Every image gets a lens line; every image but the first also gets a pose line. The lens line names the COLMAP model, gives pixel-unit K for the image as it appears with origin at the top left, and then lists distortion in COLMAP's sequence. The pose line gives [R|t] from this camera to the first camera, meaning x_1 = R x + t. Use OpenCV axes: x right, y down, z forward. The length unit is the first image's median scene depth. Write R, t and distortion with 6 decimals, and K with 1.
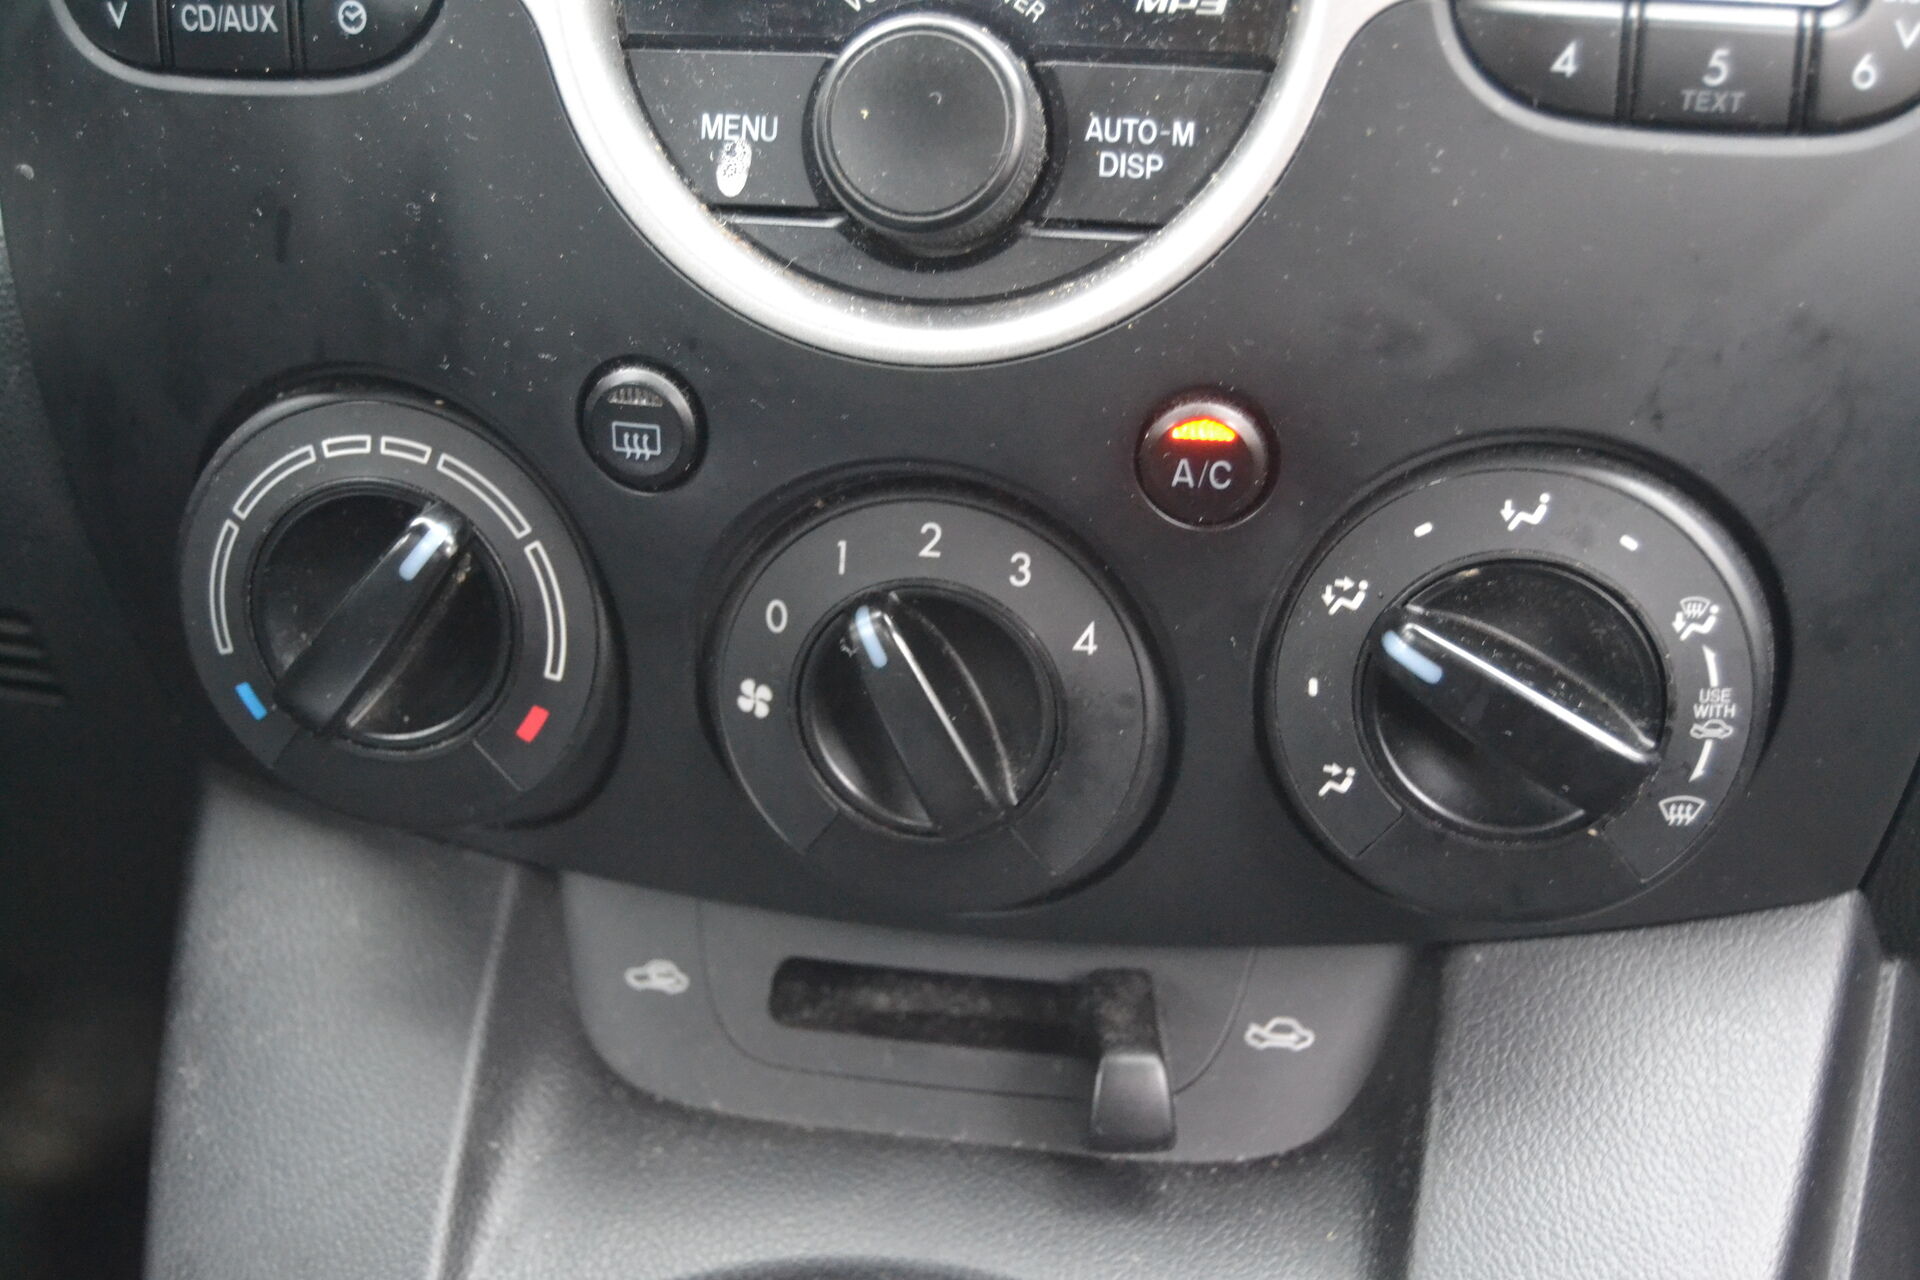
lens RADIAL K [[2780.5, 0, 960.0], [0, 2780.5, 640.0], [0, 0, 1]] dist [-0.046841, -0.028898]
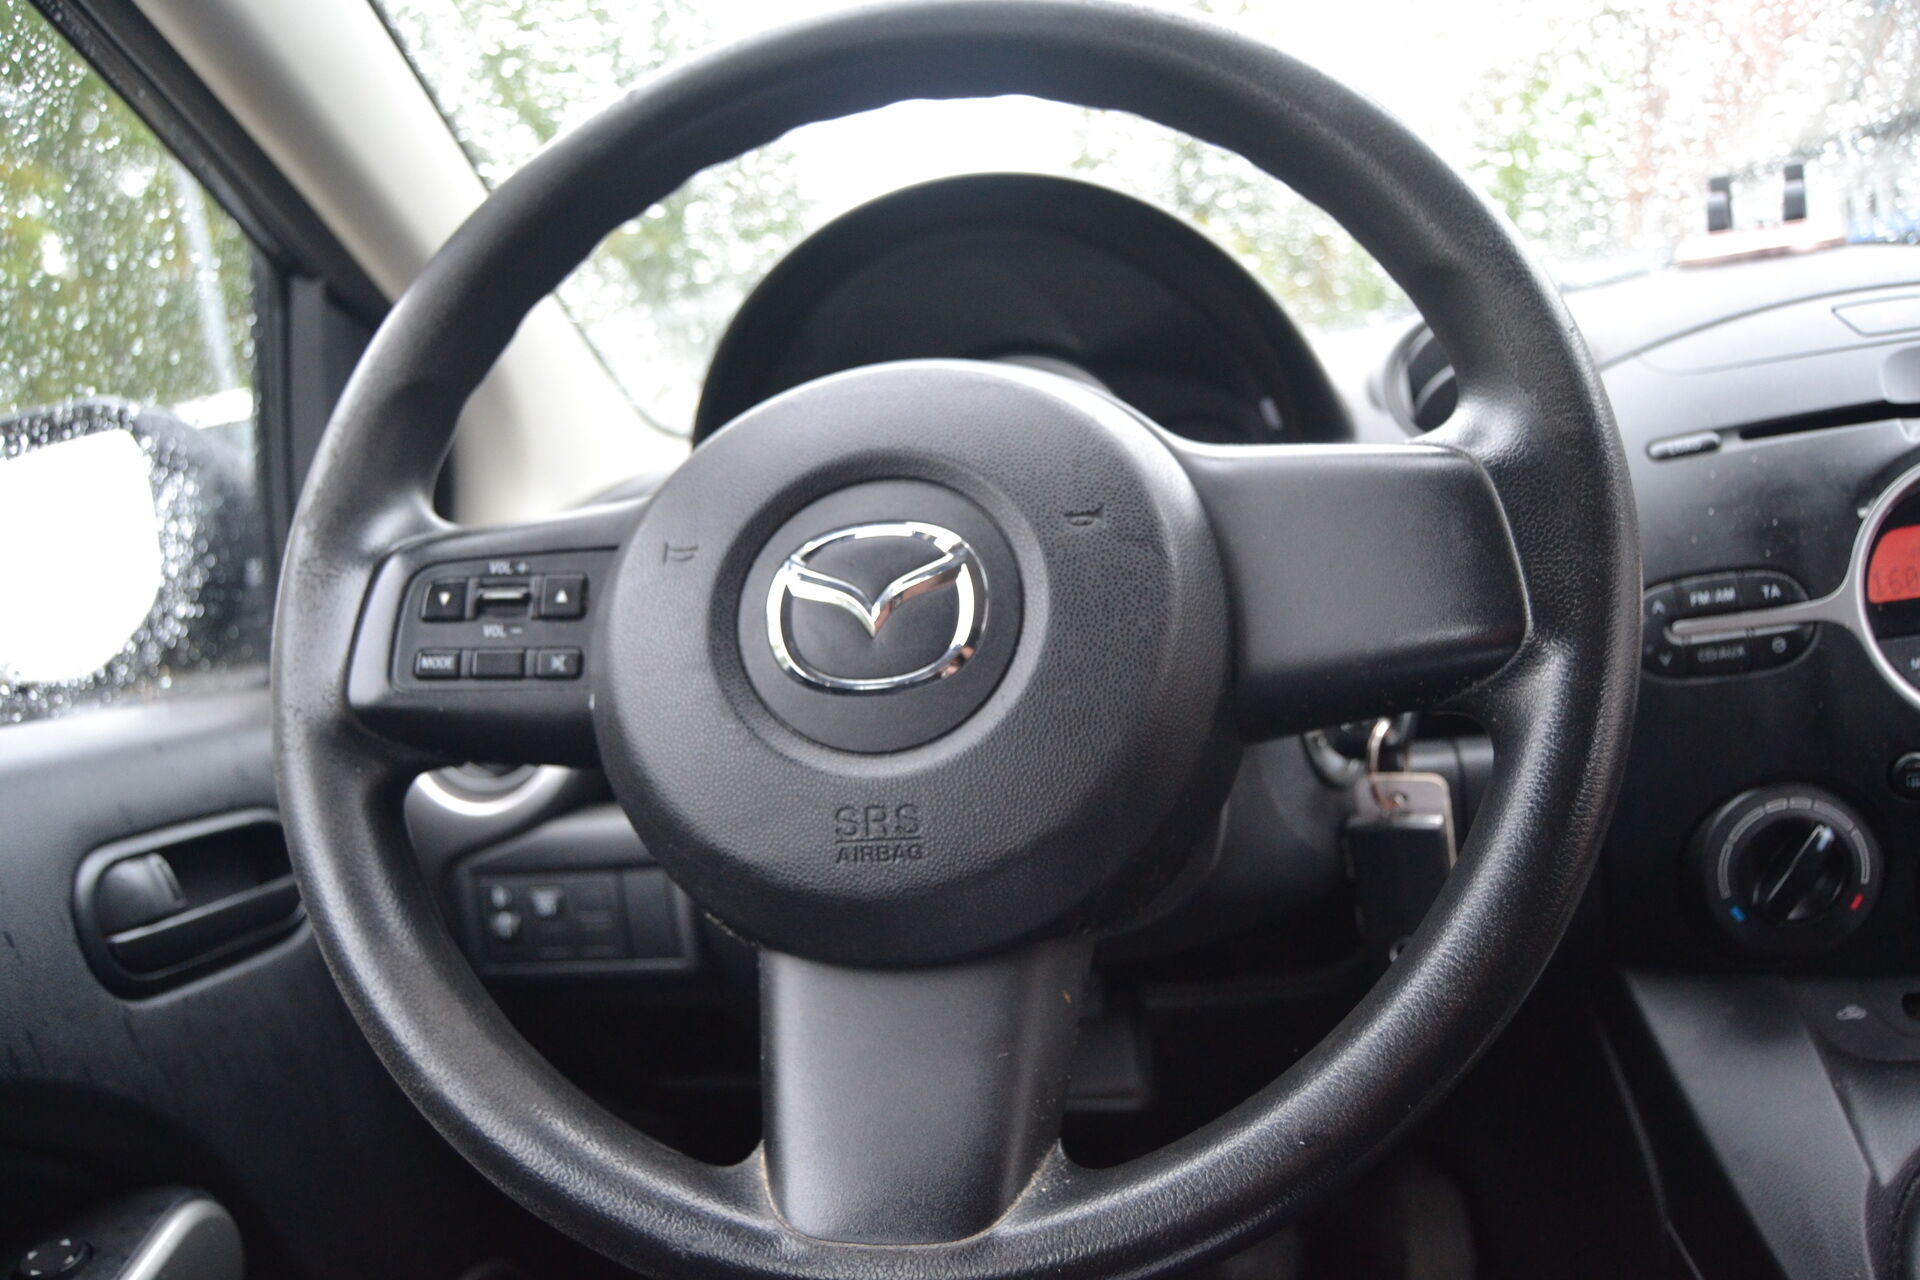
lens RADIAL K [[1496.2, 0, 957.9], [0, 1496.2, 645.5], [0, 0, 1]] dist [-0.084632, 0.011447]
pose [[0.988820, -0.148795, 0.009717, -1.043845], [0.146327, 0.955748, -0.255214, 0.024863], [0.028687, 0.253783, 0.966836, -0.422249]]
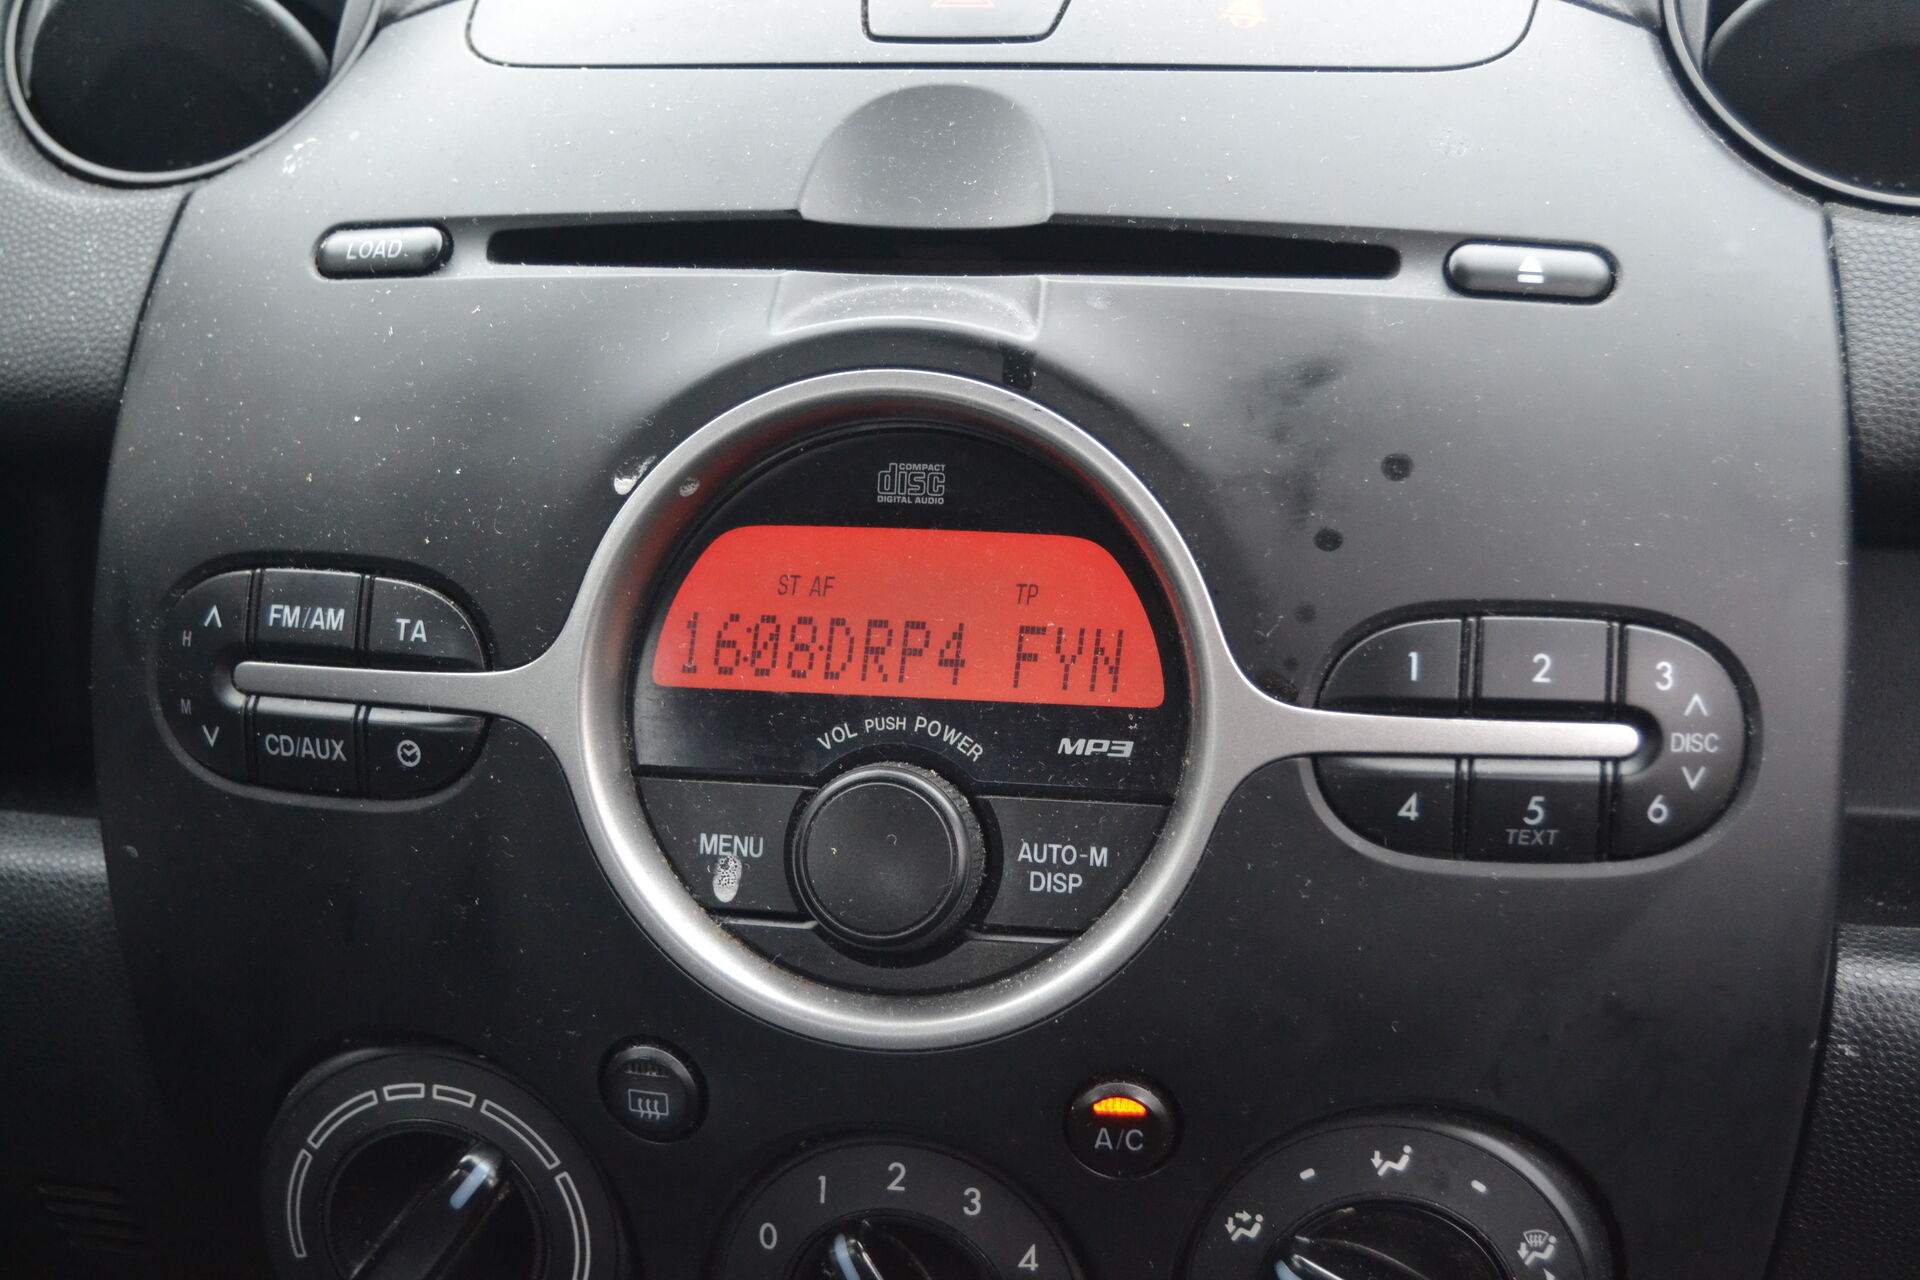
lens RADIAL K [[2780.5, 0, 960.0], [0, 2780.5, 640.0], [0, 0, 1]] dist [-0.046841, -0.028898]
pose [[0.999872, -0.015525, -0.003890, 0.025590], [0.015187, 0.997026, -0.075555, -0.180627], [0.005052, 0.075486, 0.997134, -0.207304]]
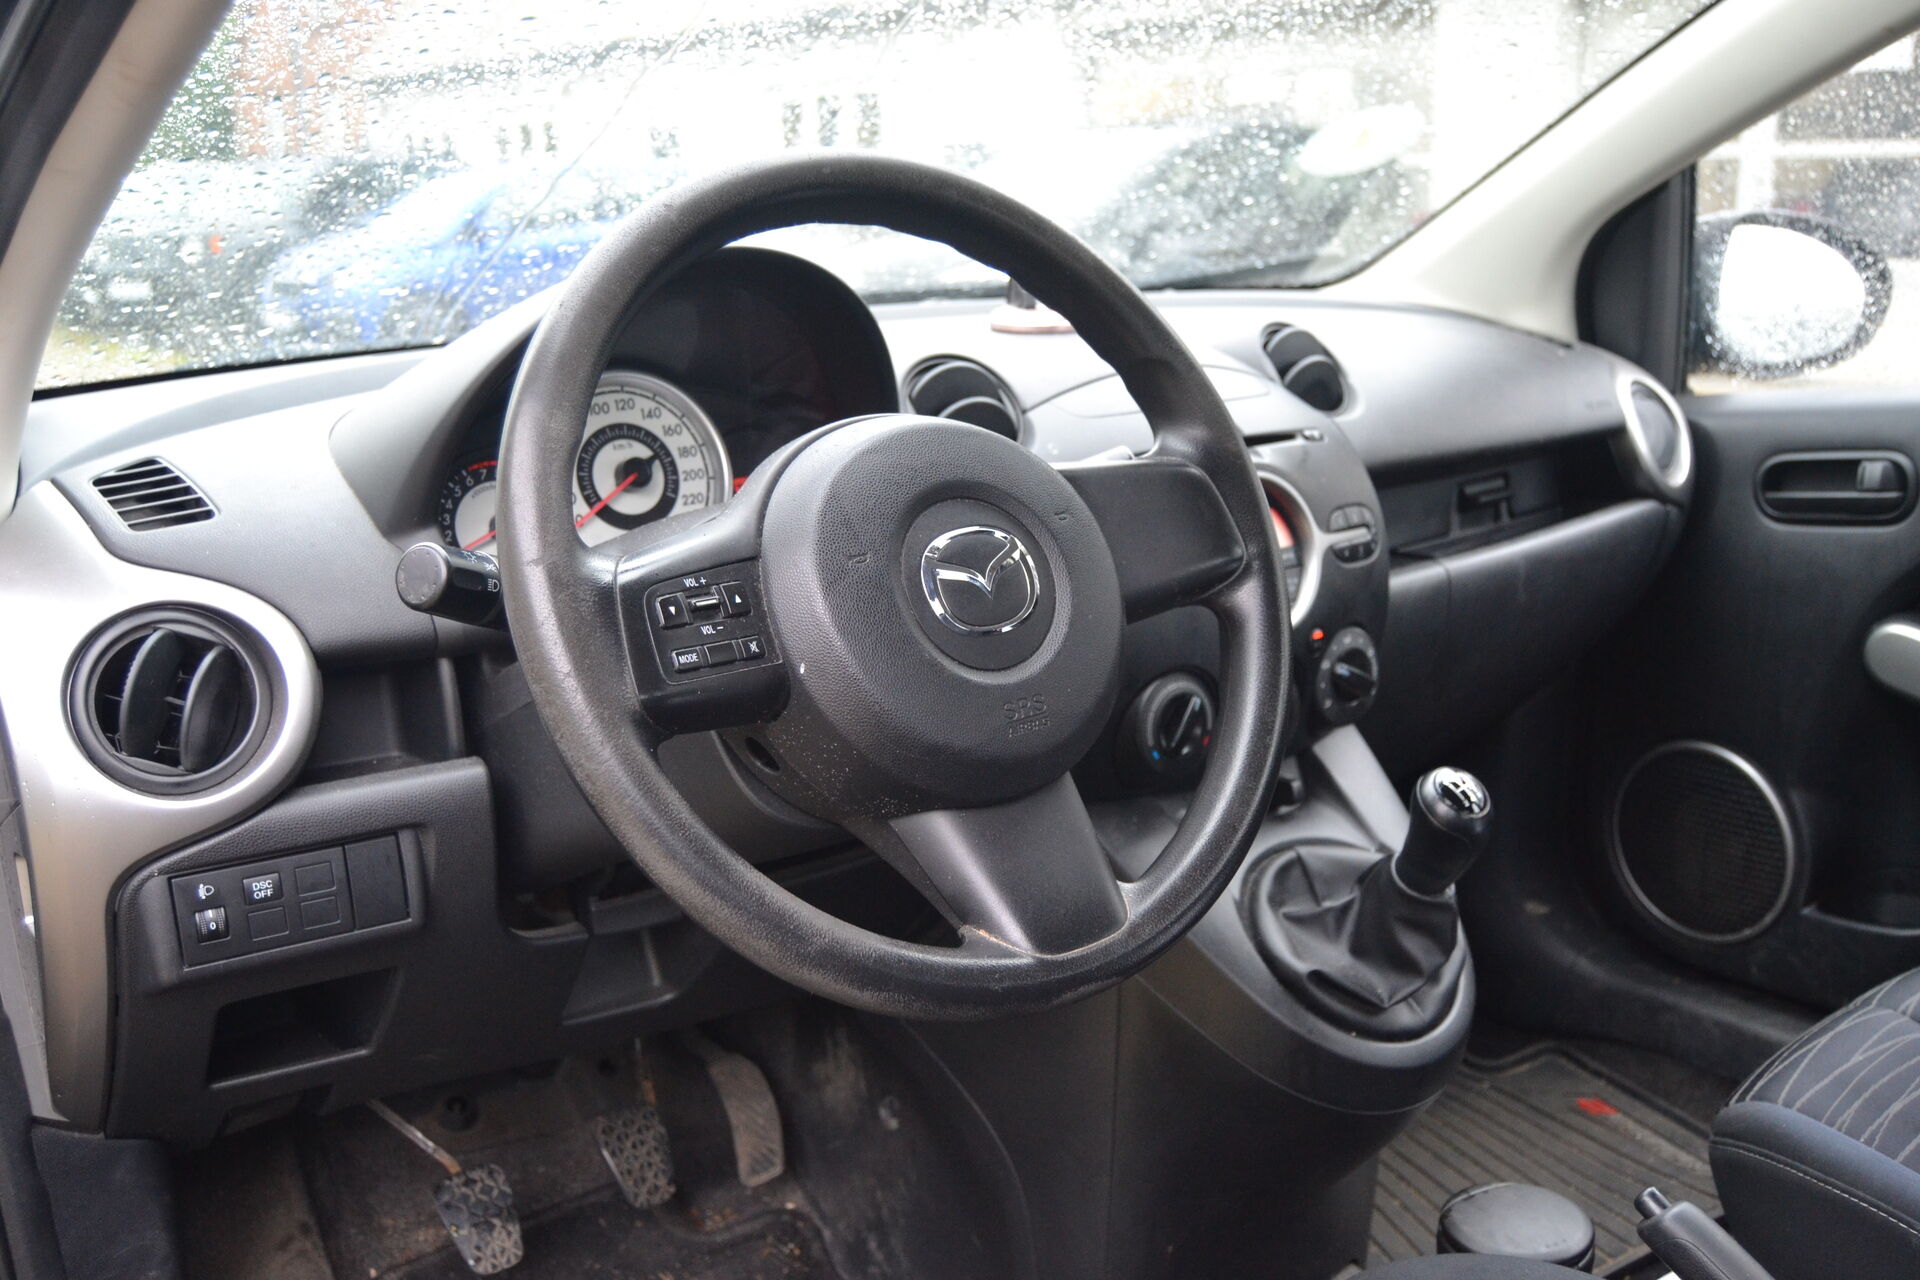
lens RADIAL K [[1806.1, 0, 960.0], [0, 1806.1, 640.0], [0, 0, 1]] dist [-0.005469, 0.000356]
pose [[0.660356, -0.198339, 0.724287, -2.650871], [0.325069, 0.944942, -0.037613, -0.150402], [-0.676949, 0.260281, 0.688472, -0.800292]]
